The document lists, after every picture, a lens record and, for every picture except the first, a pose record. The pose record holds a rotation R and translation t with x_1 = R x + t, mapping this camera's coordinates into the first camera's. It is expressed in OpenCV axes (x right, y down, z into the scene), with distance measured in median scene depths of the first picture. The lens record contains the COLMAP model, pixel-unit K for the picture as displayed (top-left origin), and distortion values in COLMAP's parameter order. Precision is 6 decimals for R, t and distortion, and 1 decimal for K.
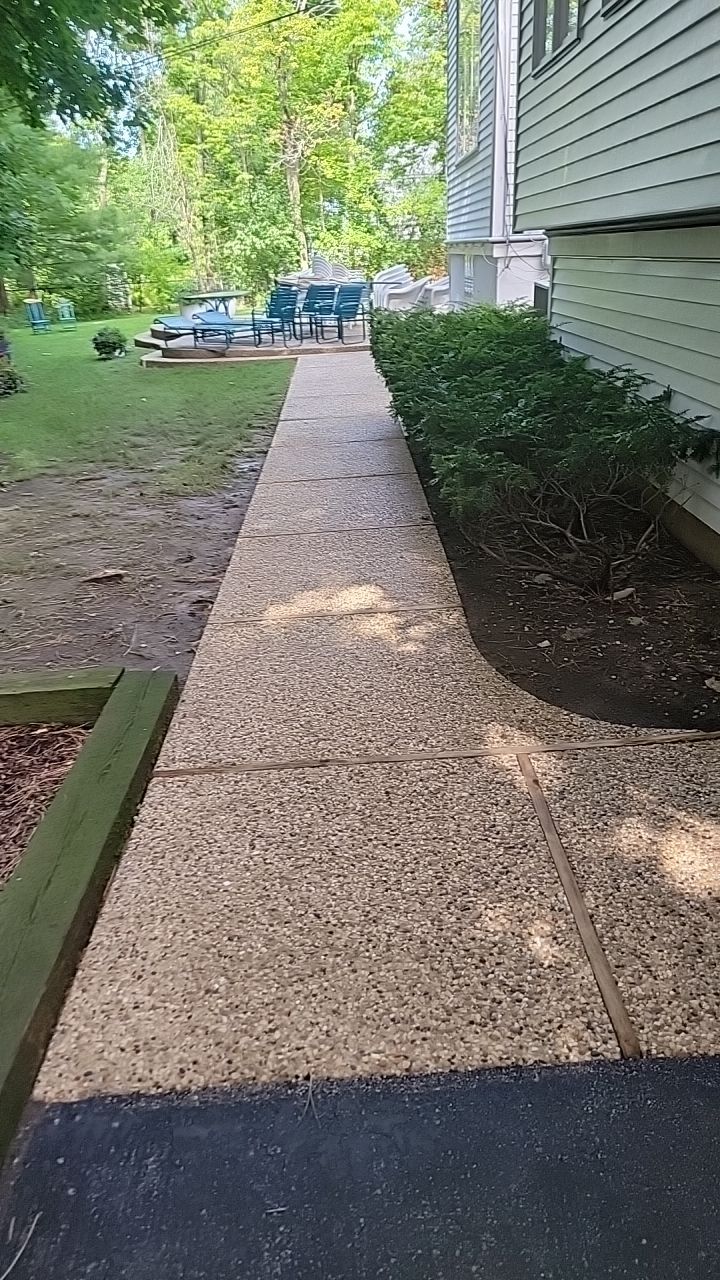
lens RADIAL K [[879.1, 0, 361.1], [0, 879.1, 652.4], [0, 0, 1]] dist [0.050381, -0.039232]
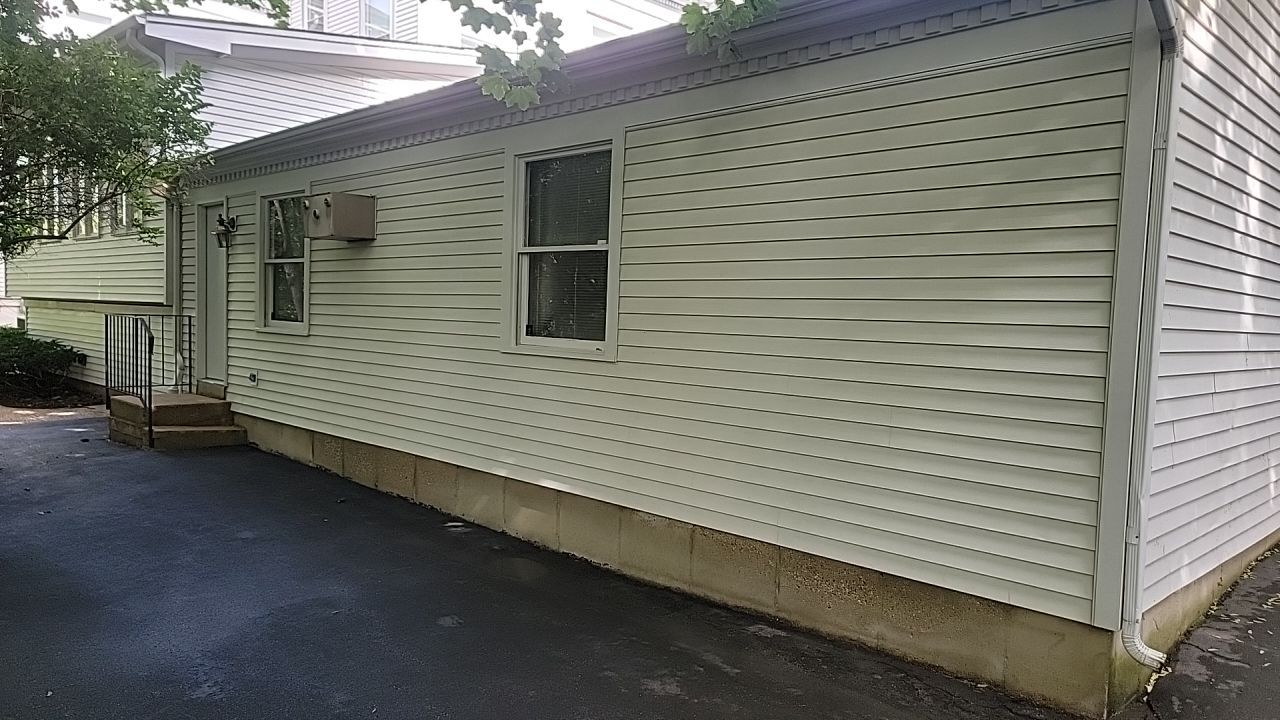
lens RADIAL K [[898.6, 0, 661.7], [0, 898.6, 382.5], [0, 0, 1]] dist [0.066353, -0.056396]
pose [[0.697473, 0.010278, 0.716538, -0.313190], [0.239598, 0.939008, -0.246692, 0.674836], [-0.675370, 0.343742, 0.652470, -1.497443]]
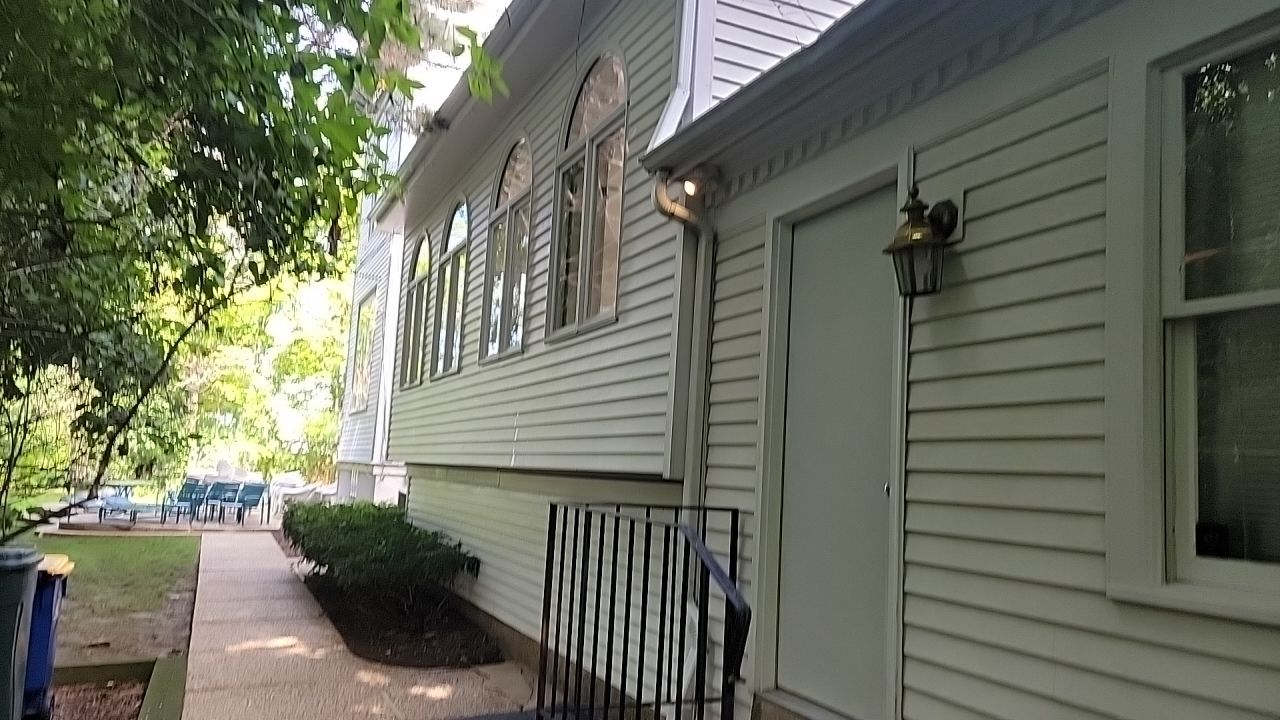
lens RADIAL K [[898.6, 0, 661.7], [0, 898.6, 382.5], [0, 0, 1]] dist [0.066353, -0.056396]
pose [[0.899542, 0.129925, 0.417066, -0.083456], [0.097144, 0.871342, -0.480965, 0.243839], [-0.425896, 0.473163, 0.771187, -0.551898]]
